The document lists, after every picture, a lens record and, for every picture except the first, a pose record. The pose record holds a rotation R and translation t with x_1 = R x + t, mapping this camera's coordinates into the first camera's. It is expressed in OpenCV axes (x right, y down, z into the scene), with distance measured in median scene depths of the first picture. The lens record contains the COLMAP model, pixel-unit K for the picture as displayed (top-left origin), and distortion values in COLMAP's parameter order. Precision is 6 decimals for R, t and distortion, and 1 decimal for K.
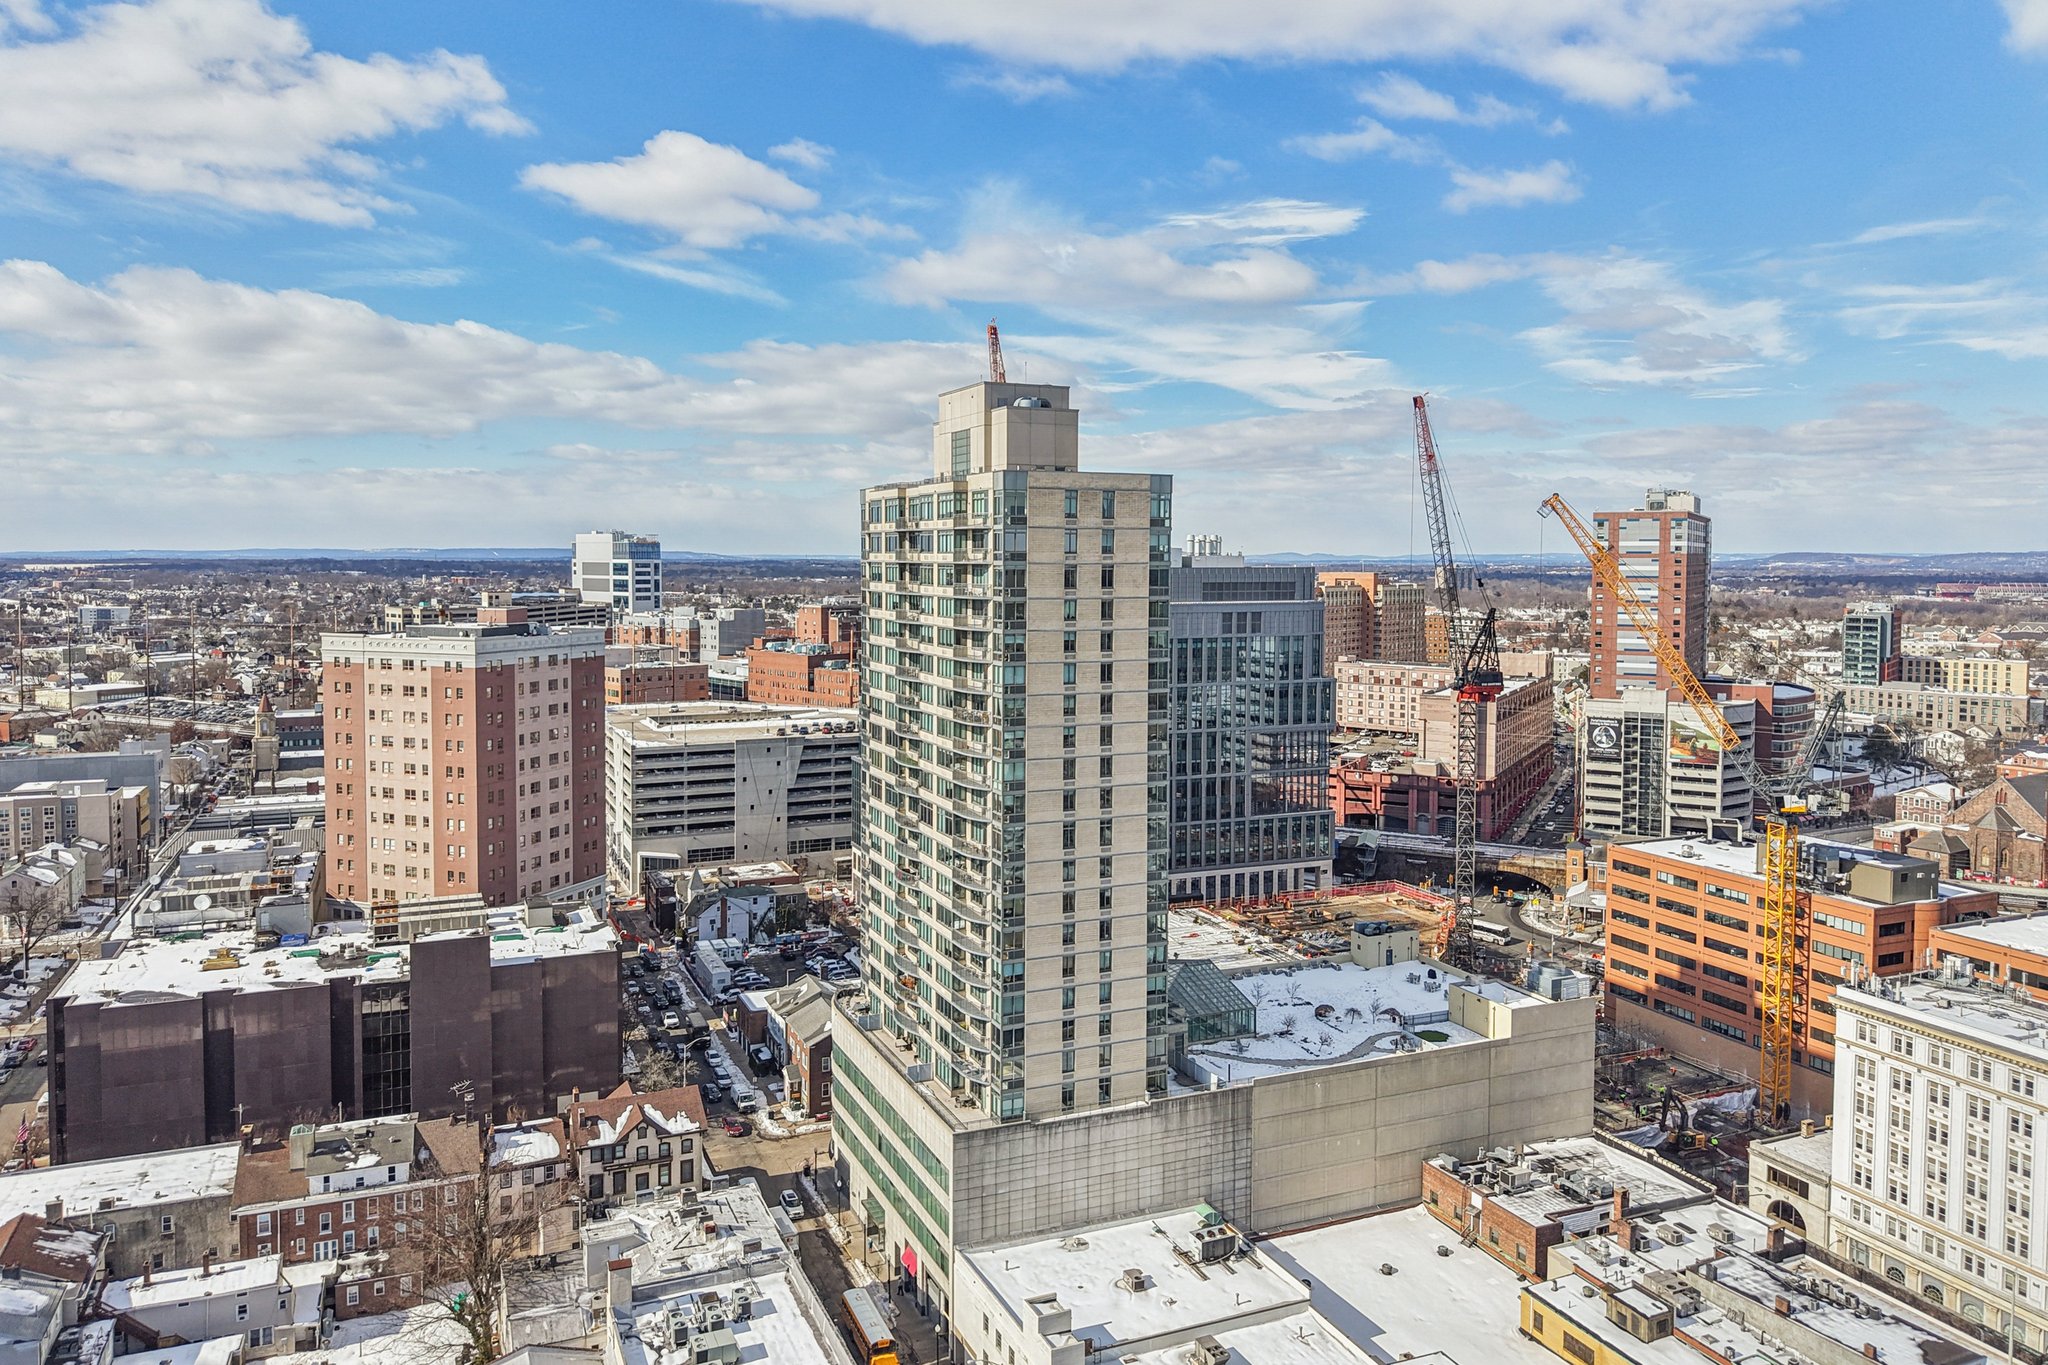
lens RADIAL K [[1417.9, 0, 1000.4], [0, 1417.9, 643.9], [0, 0, 1]] dist [0.007183, -0.004966]
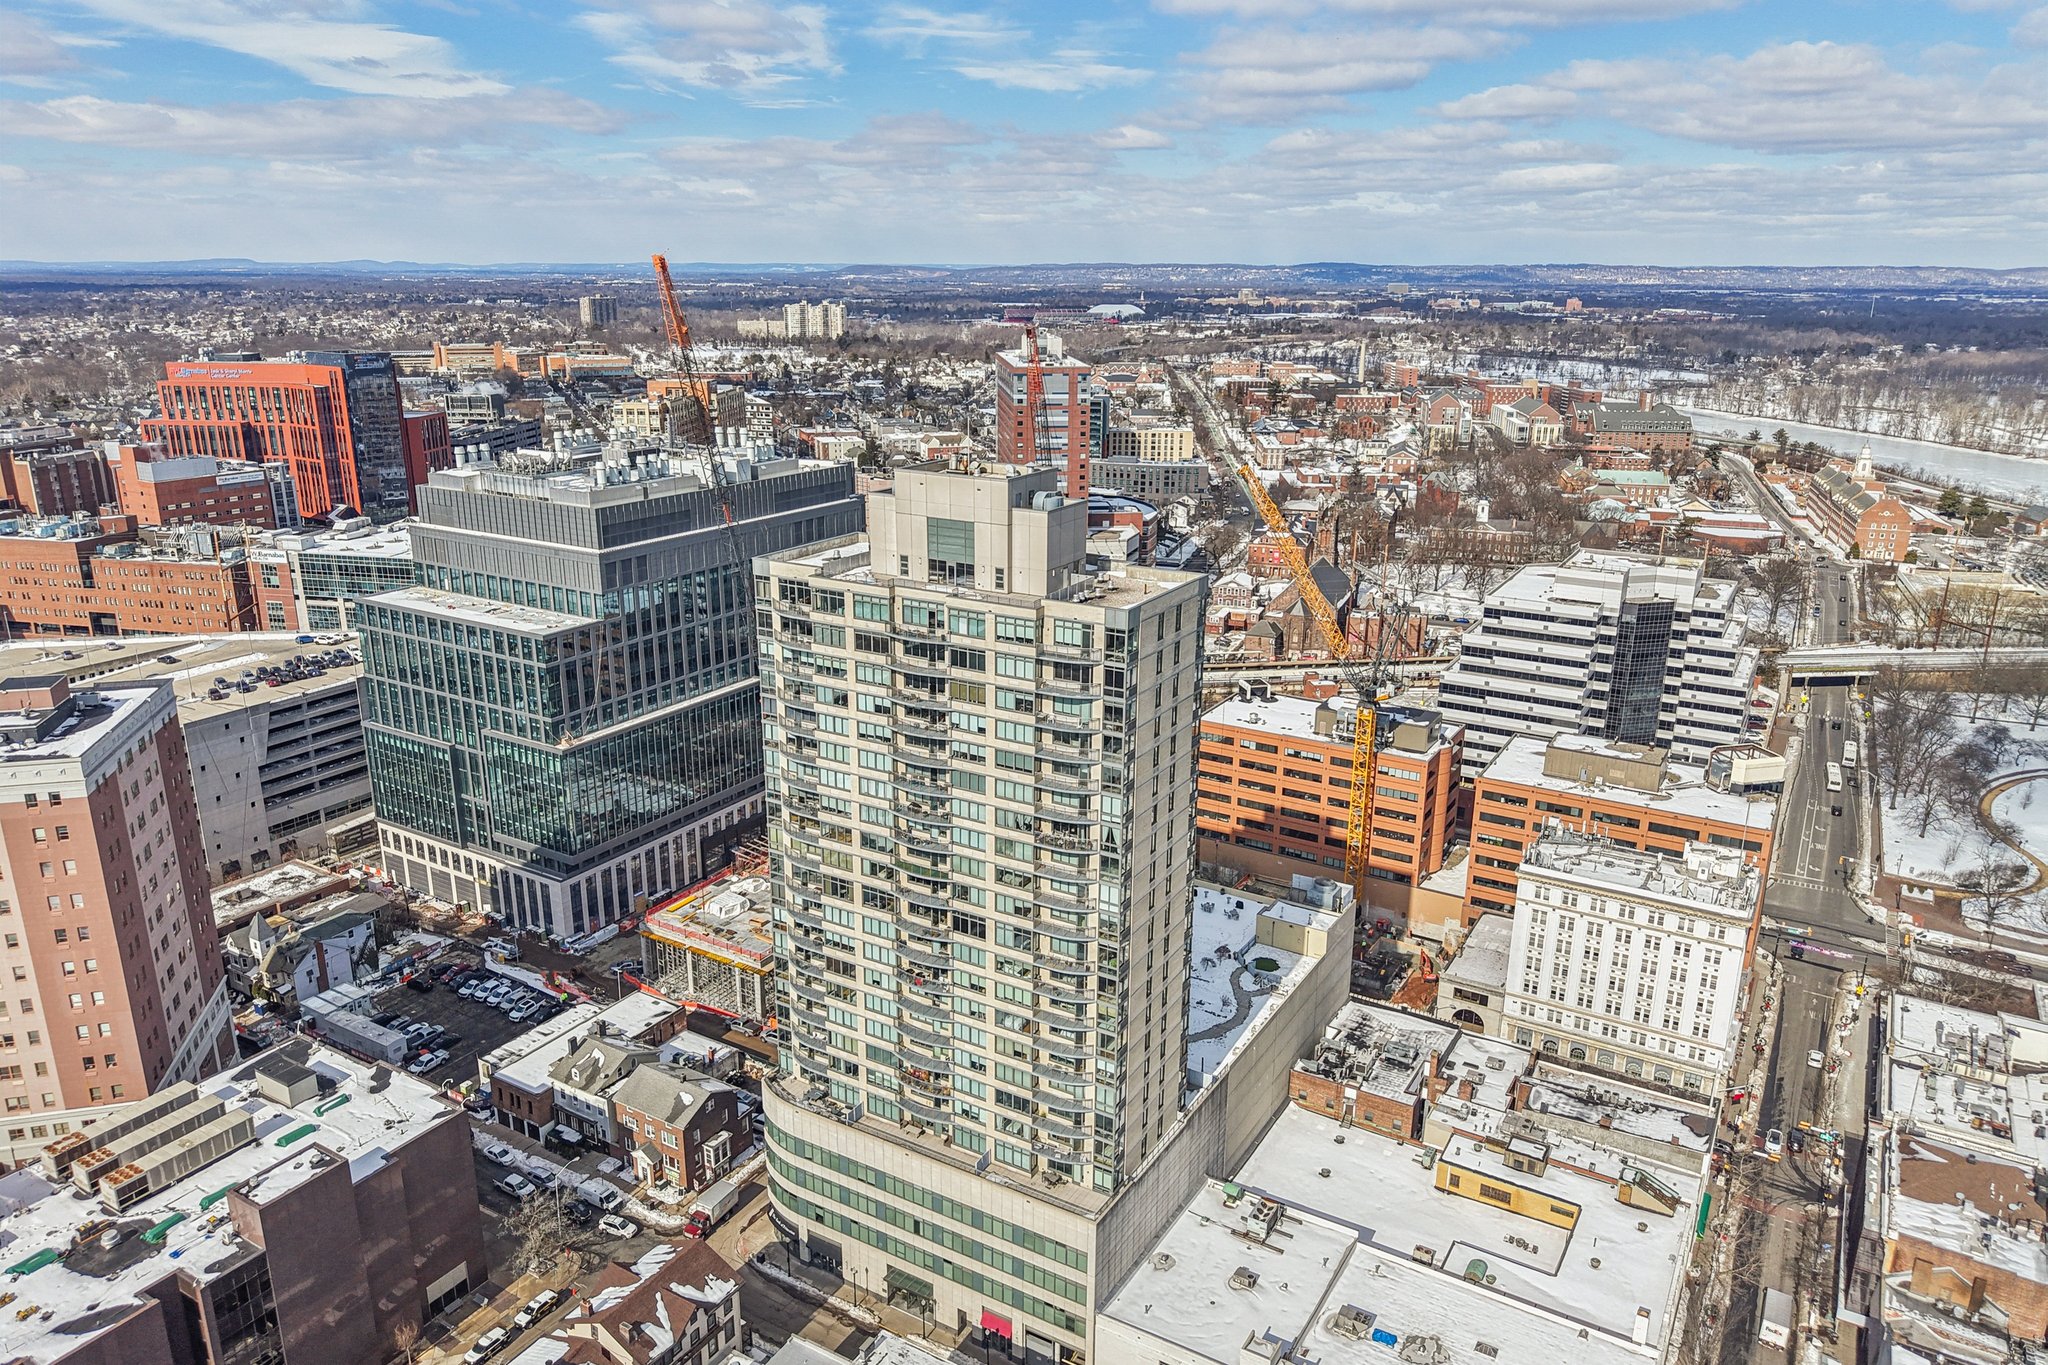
lens RADIAL K [[1387.1, 0, 1037.4], [0, 1387.1, 723.5], [0, 0, 1]] dist [0.004433, -0.003313]
pose [[0.806420, -0.183818, 0.562048, -0.466218], [0.034817, 0.963570, 0.265181, -0.235769], [-0.590317, -0.194278, 0.783442, 0.221390]]
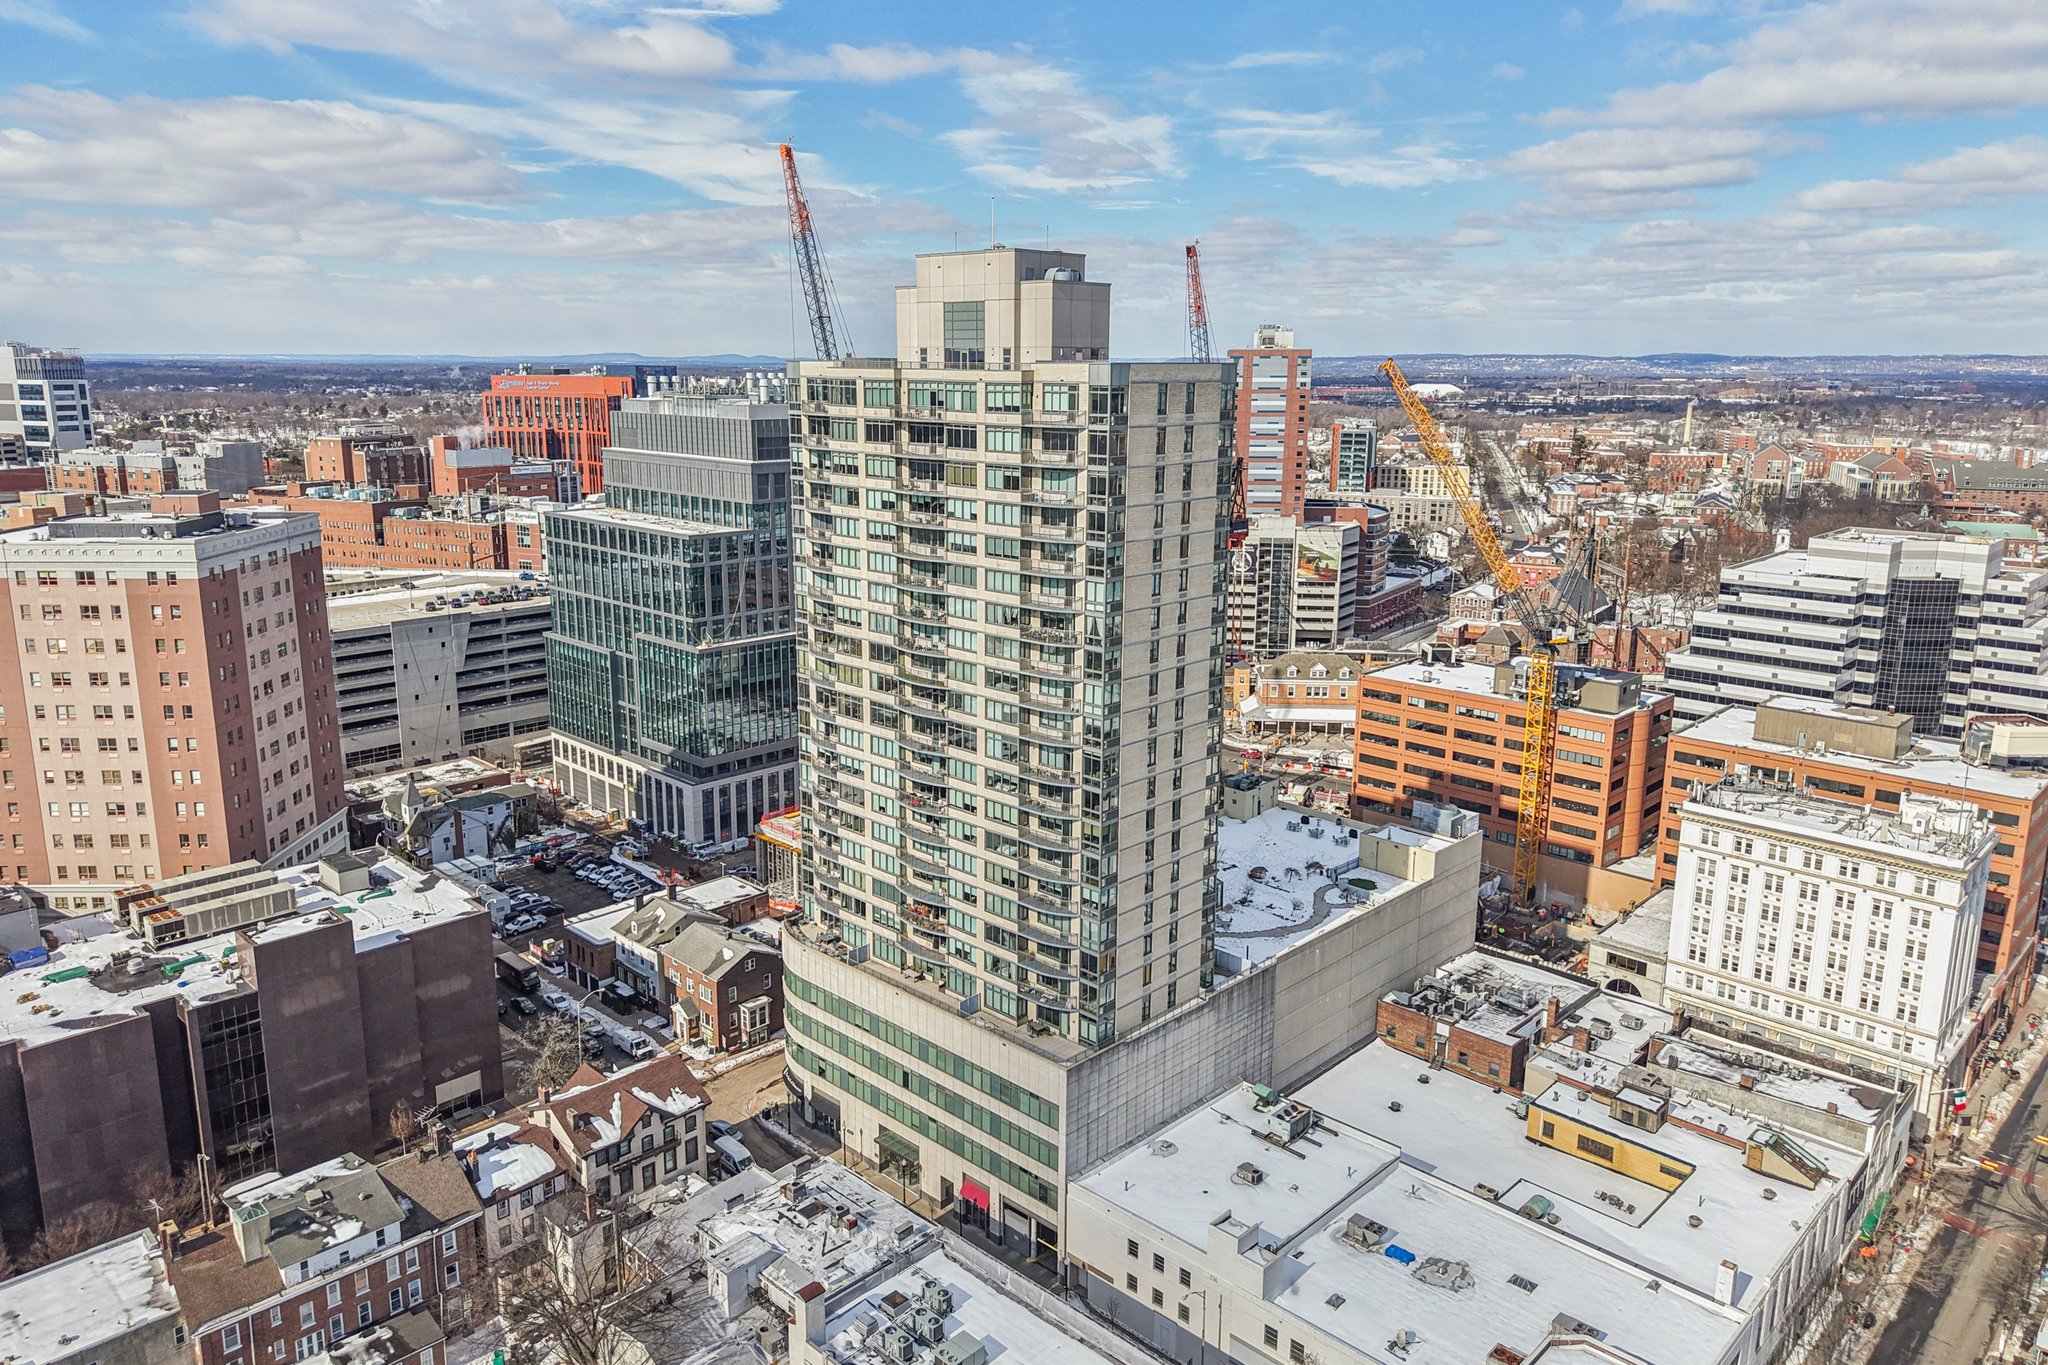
lens RADIAL K [[1408.0, 0, 1024.0], [0, 1408.0, 682.5], [0, 0, 1]] dist [0.019411, -0.029876]
pose [[0.920866, -0.084872, 0.380529, -0.318144], [0.021496, 0.985586, 0.167802, -0.059092], [-0.389286, -0.146344, 0.909417, 0.143217]]
